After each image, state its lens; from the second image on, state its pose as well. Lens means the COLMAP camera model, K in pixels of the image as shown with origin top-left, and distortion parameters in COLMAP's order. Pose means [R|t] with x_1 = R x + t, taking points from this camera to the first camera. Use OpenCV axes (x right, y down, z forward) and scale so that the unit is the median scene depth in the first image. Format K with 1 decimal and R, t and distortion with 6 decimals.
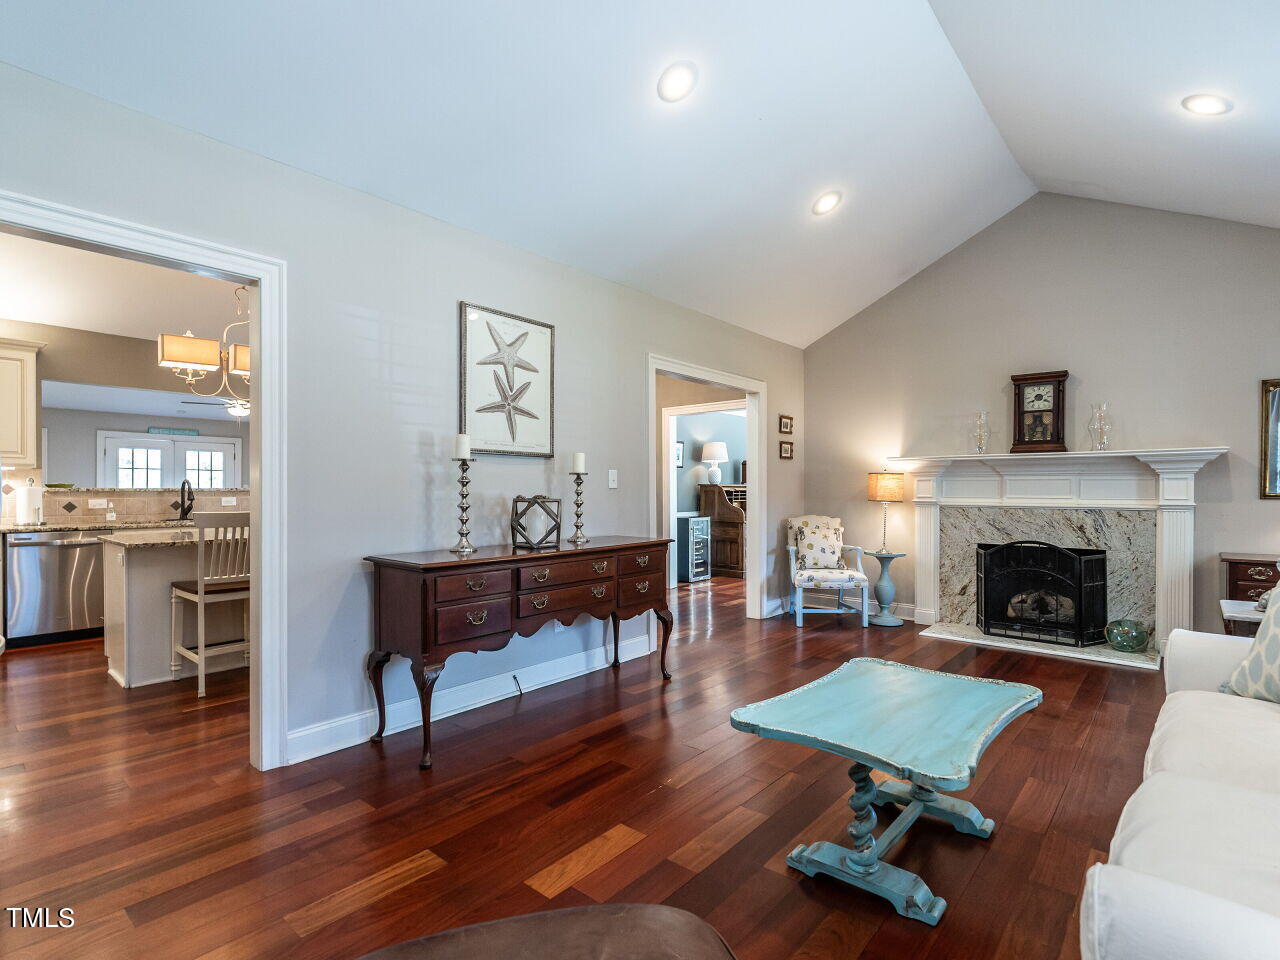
lens RADIAL K [[638.0, 0, 670.0], [0, 638.0, 490.9], [0, 0, 1]] dist [-0.003696, 0.000569]
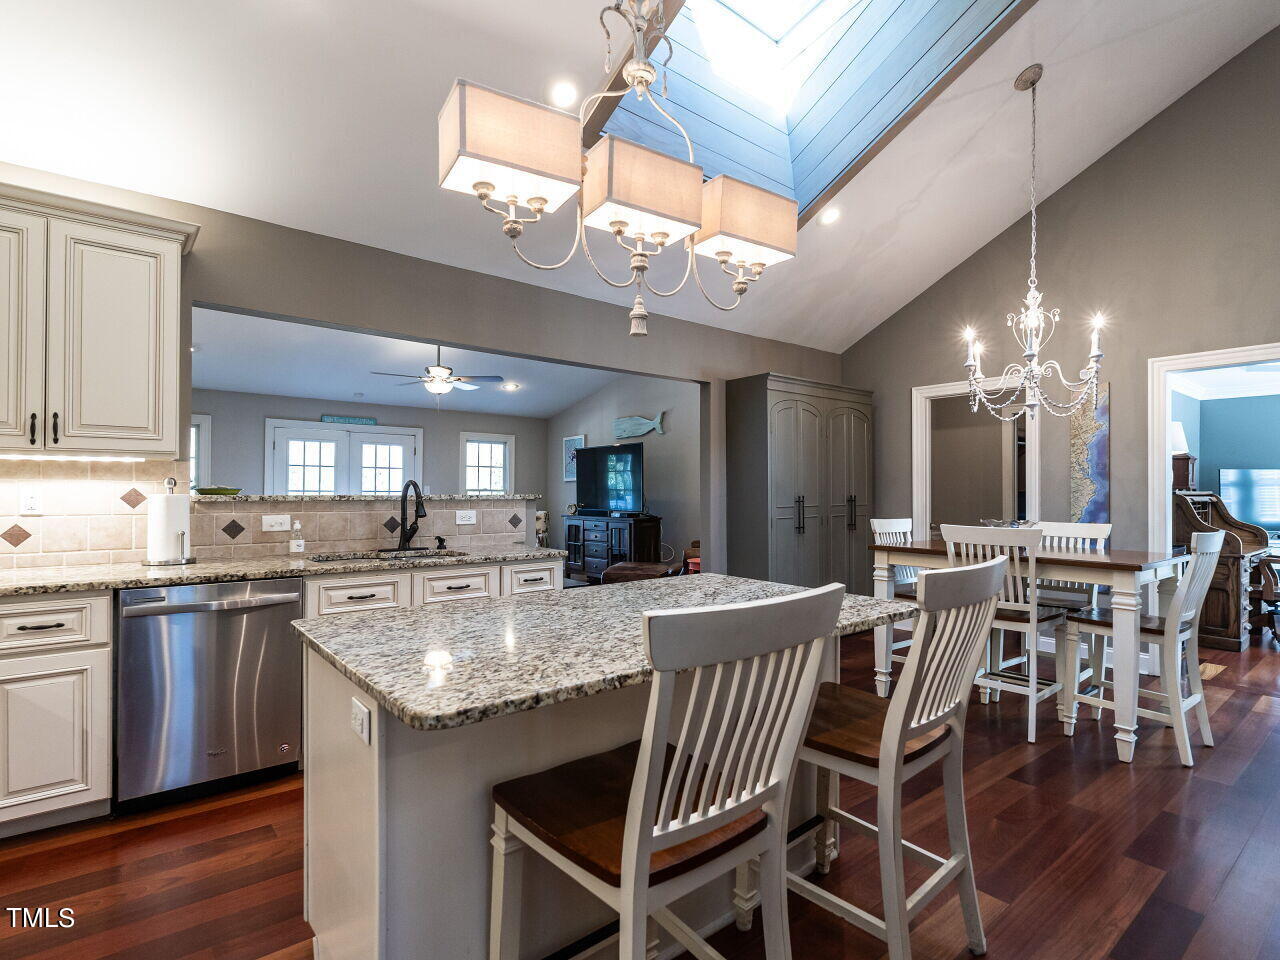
lens RADIAL K [[638.0, 0, 648.8], [0, 638.0, 489.7], [0, 0, 1]] dist [-0.003696, 0.000569]
pose [[0.983697, 0.004655, -0.179774, -0.471778], [-0.005472, 0.999977, -0.004048, -0.008909], [0.179751, 0.004966, 0.983700, 0.501584]]
